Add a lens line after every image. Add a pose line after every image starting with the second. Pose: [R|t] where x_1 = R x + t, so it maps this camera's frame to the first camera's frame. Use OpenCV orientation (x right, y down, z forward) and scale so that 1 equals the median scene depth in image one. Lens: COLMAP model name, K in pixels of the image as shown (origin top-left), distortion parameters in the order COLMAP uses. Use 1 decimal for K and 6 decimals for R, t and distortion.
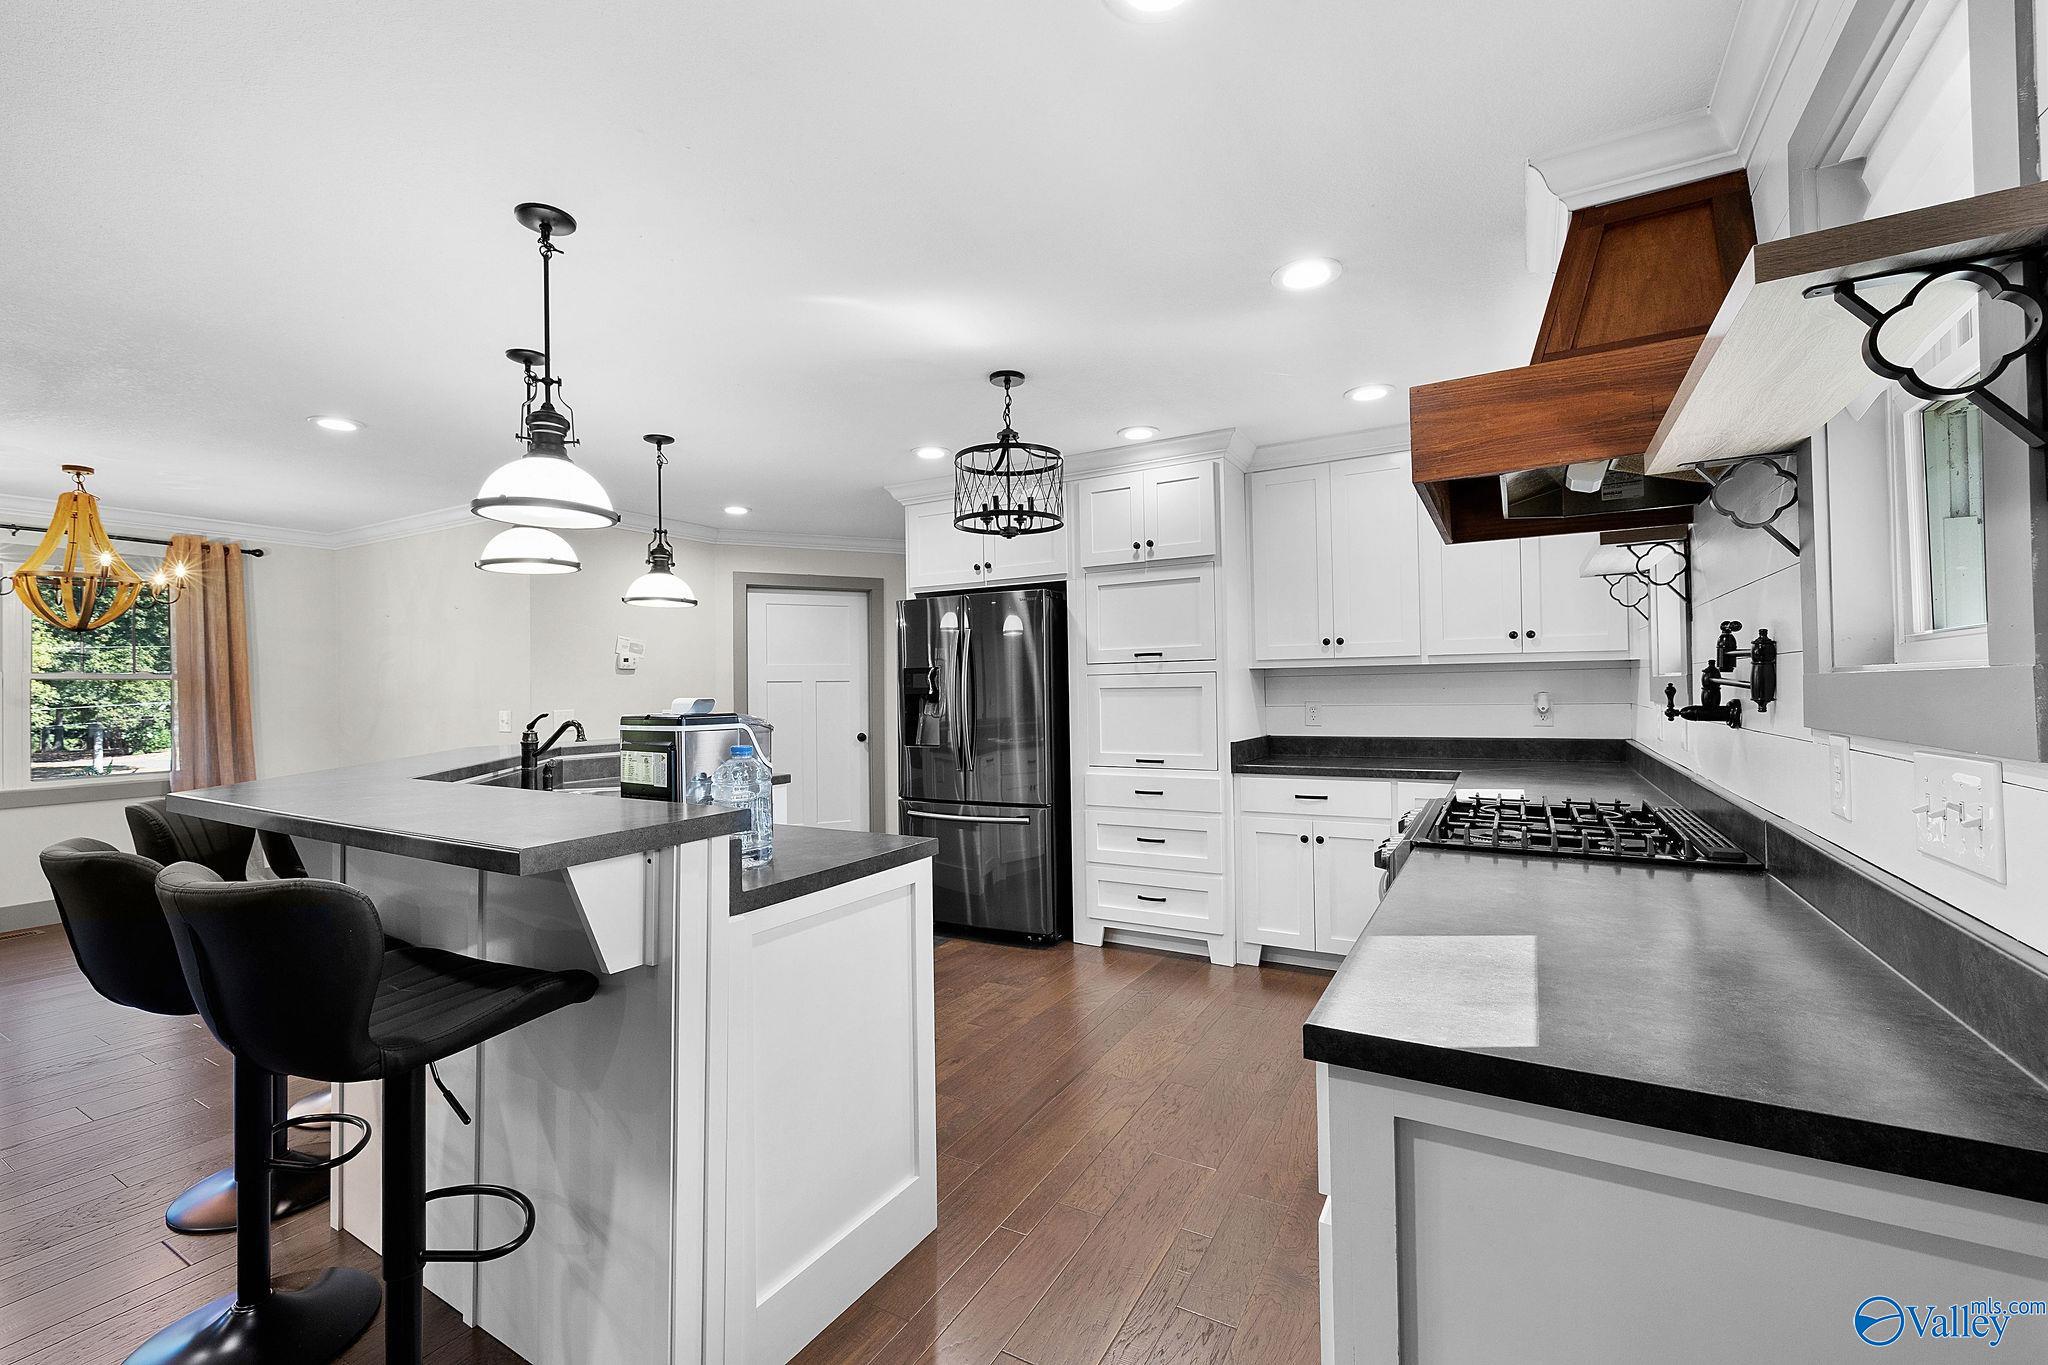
lens RADIAL K [[864.5, 0, 1016.0], [0, 864.5, 677.8], [0, 0, 1]] dist [0.000141, -0.000406]
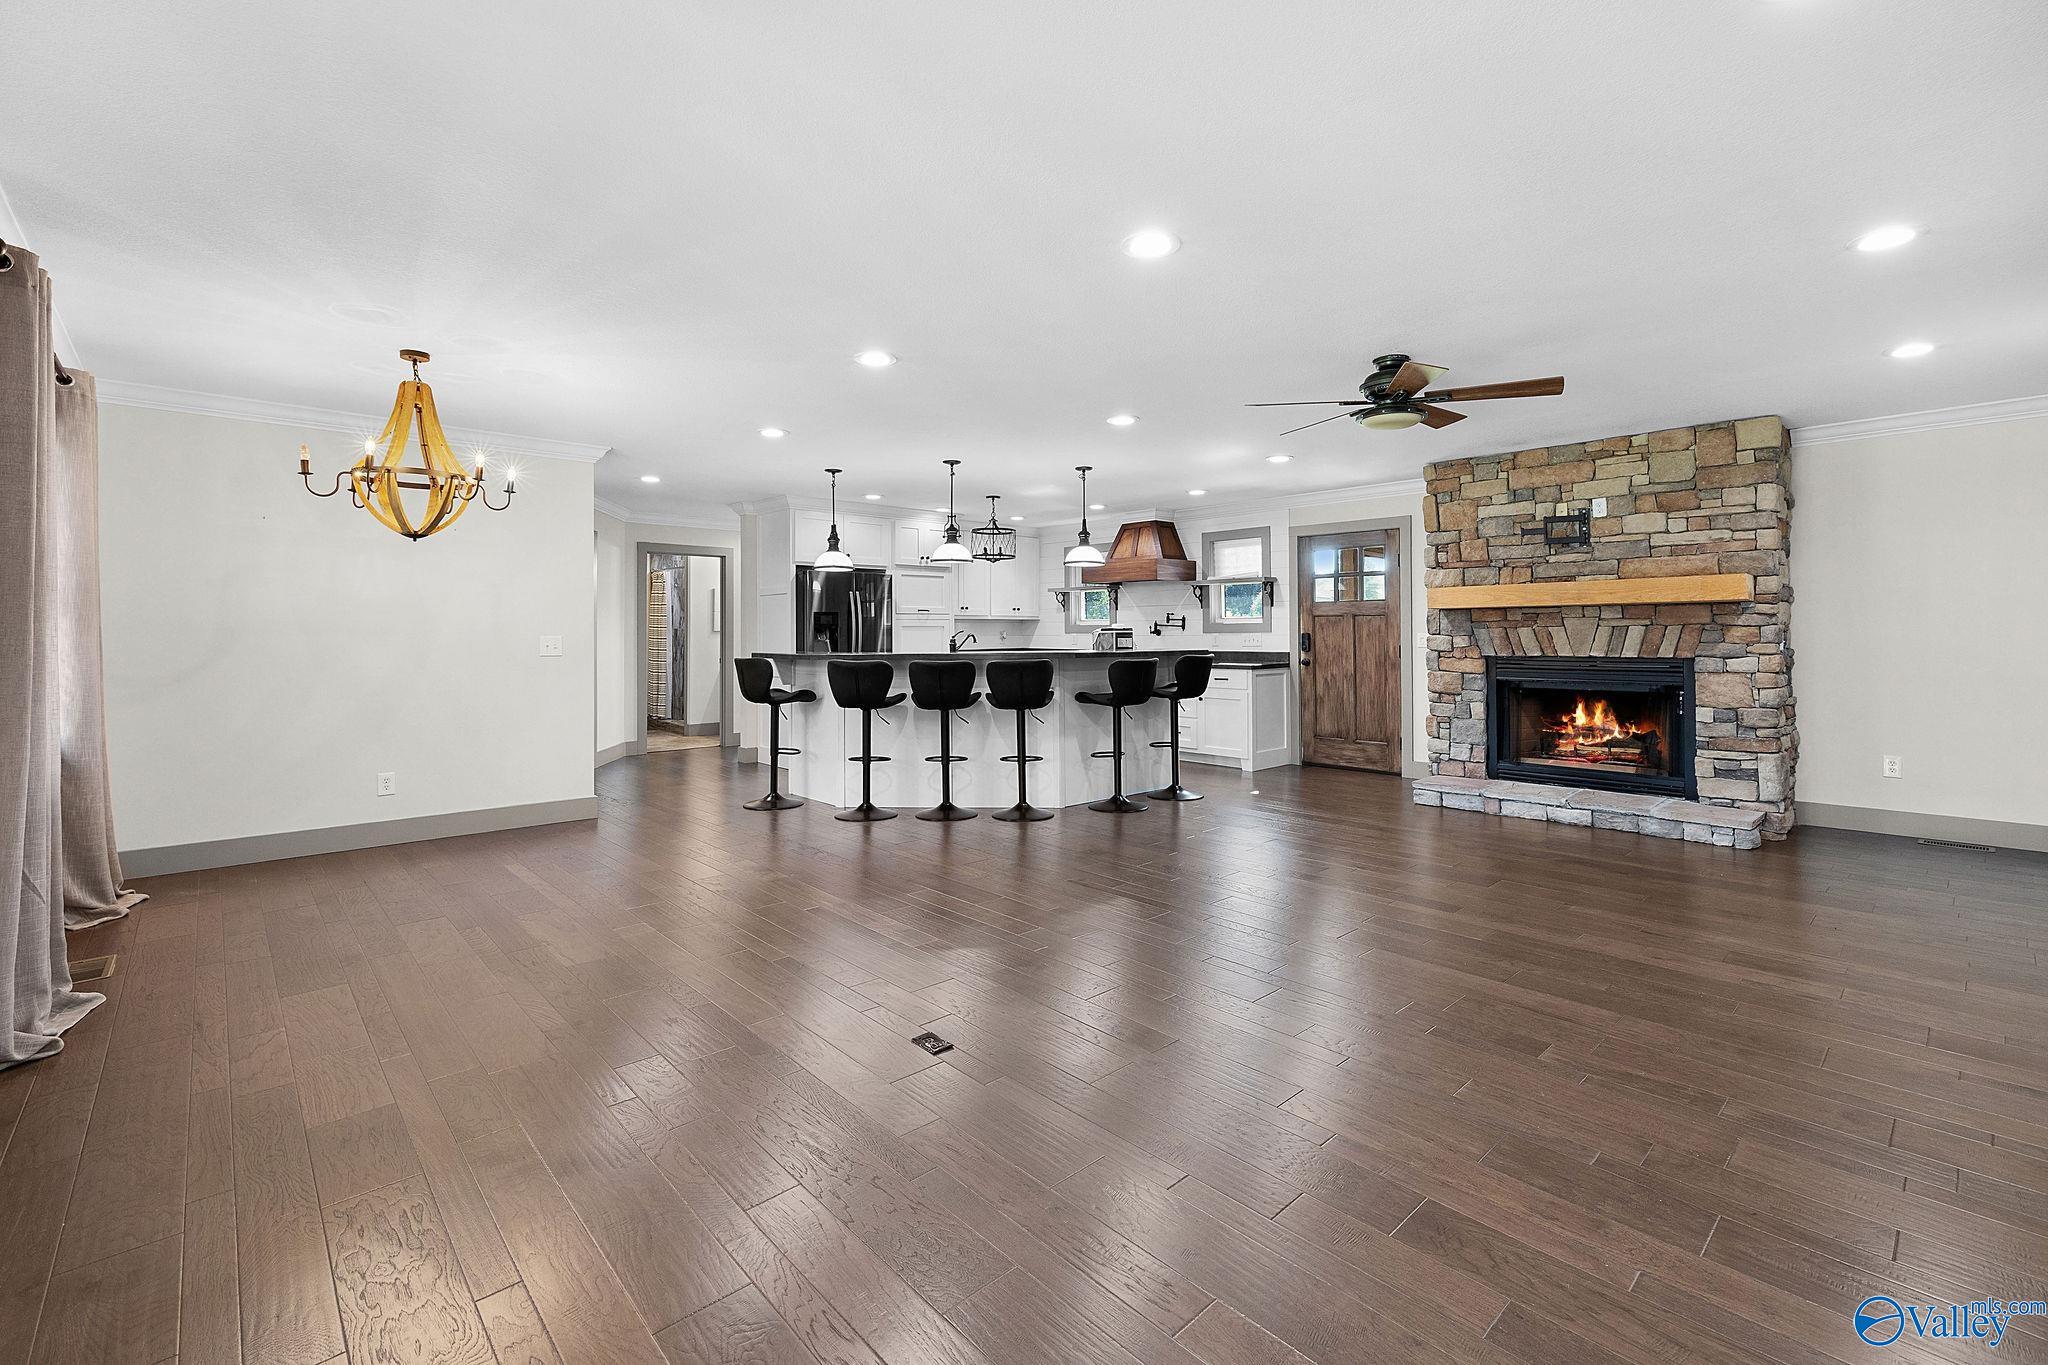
lens RADIAL K [[888.2, 0, 1020.9], [0, 888.2, 621.4], [0, 0, 1]] dist [0.000010, -0.000085]
pose [[0.297285, 0.026298, 0.954426, -1.827921], [-0.010722, 0.999650, -0.024204, 0.048758], [-0.954729, -0.003038, 0.297463, 0.140398]]
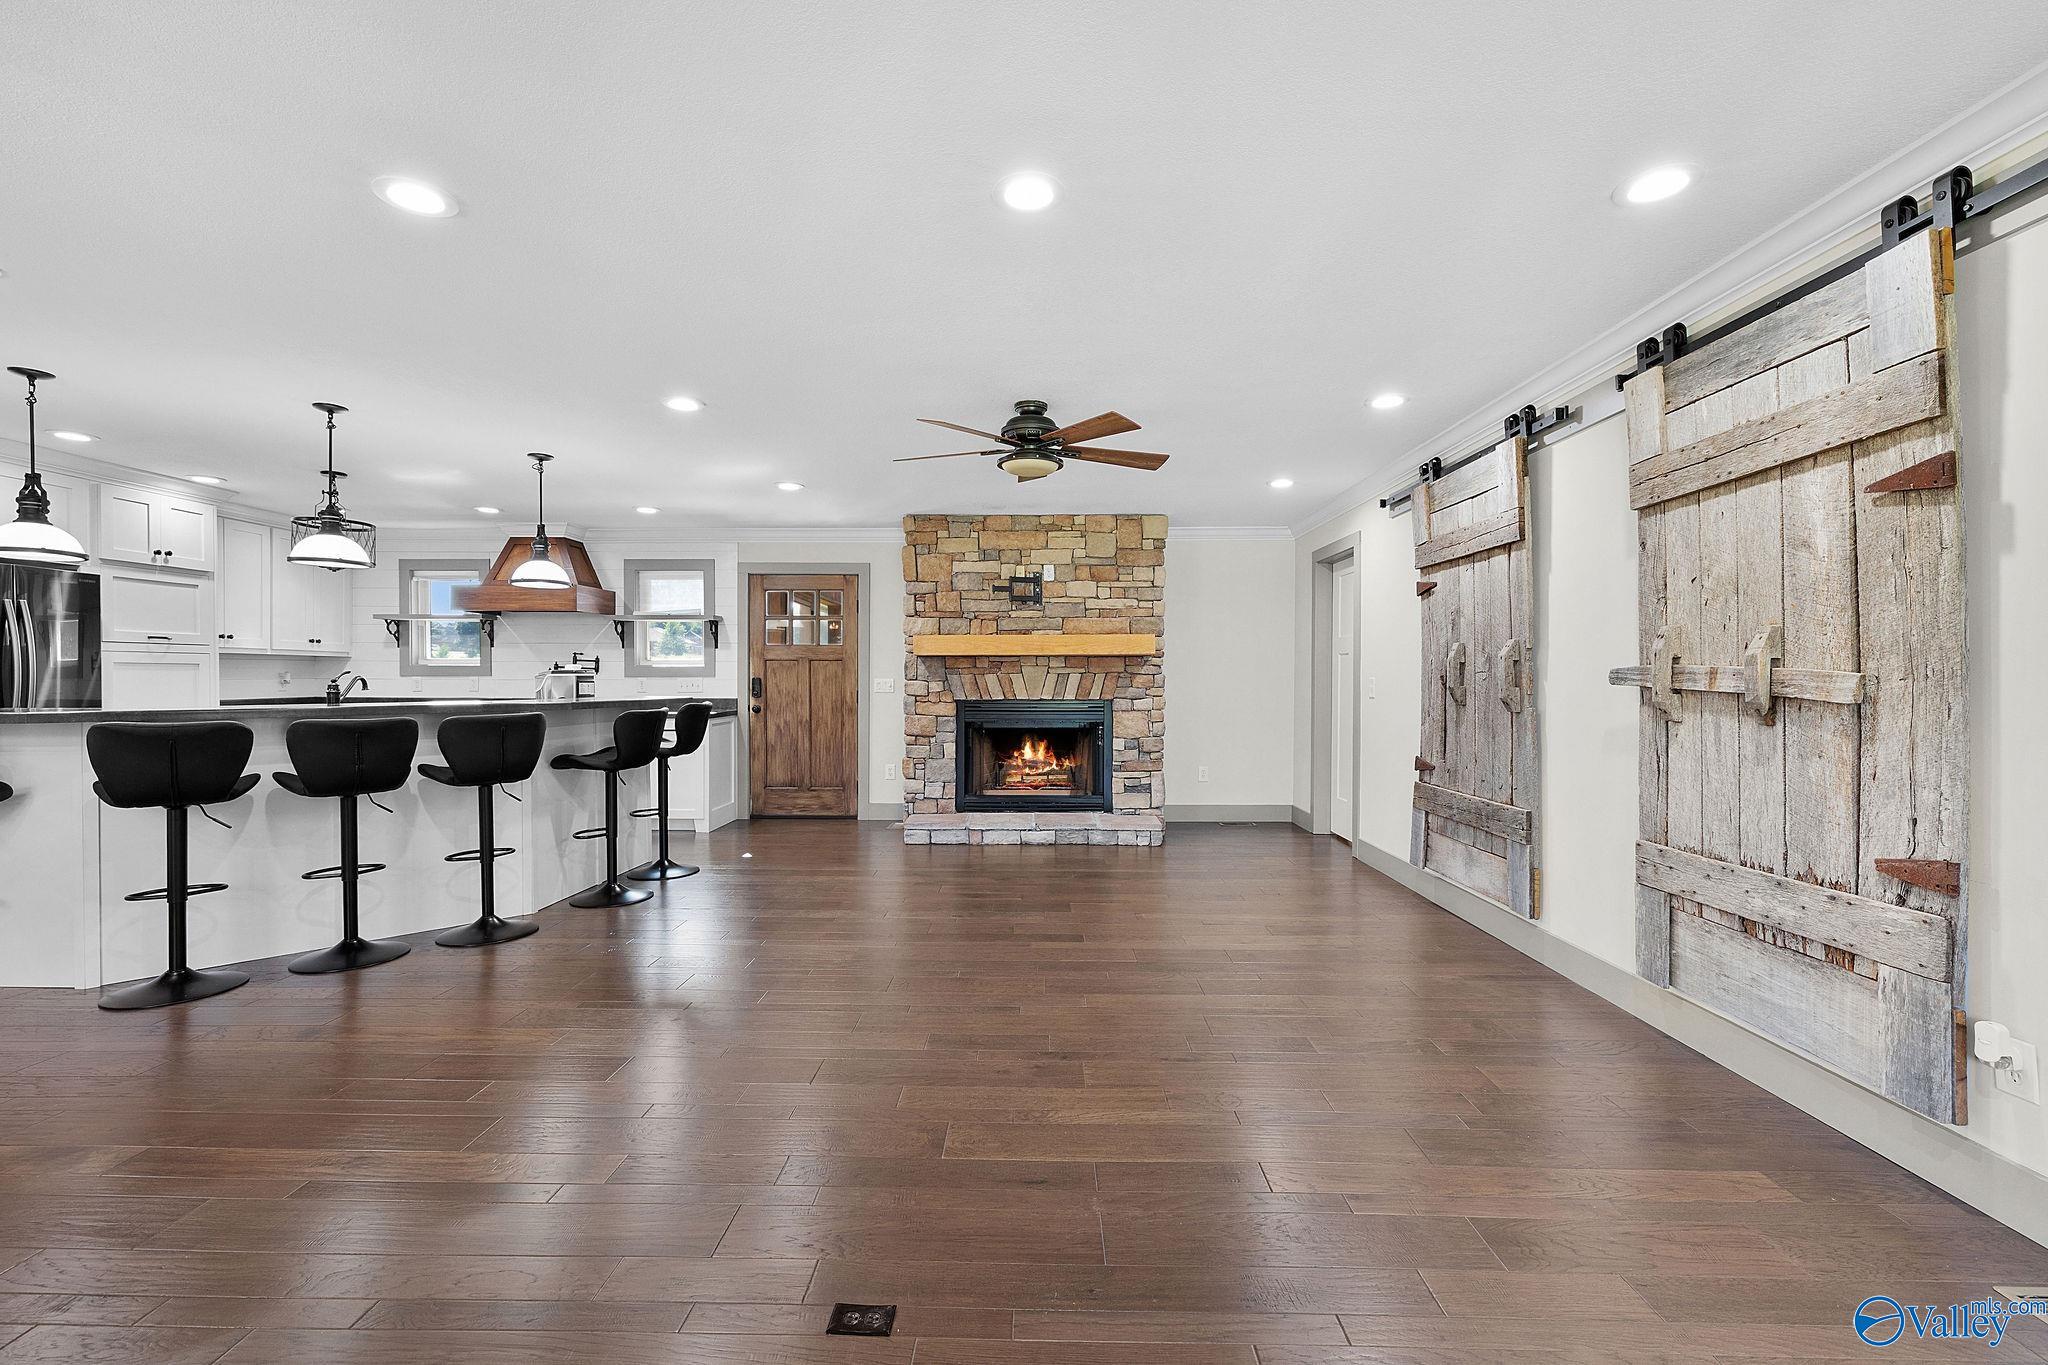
lens RADIAL K [[874.5, 0, 1027.8], [0, 874.5, 685.2], [0, 0, 1]] dist [0.001542, 0.000082]
pose [[-0.486390, 0.005630, 0.873724, -1.624730], [-0.004843, 0.999947, -0.009139, 0.049472], [-0.873728, -0.008677, -0.486337, 0.505723]]
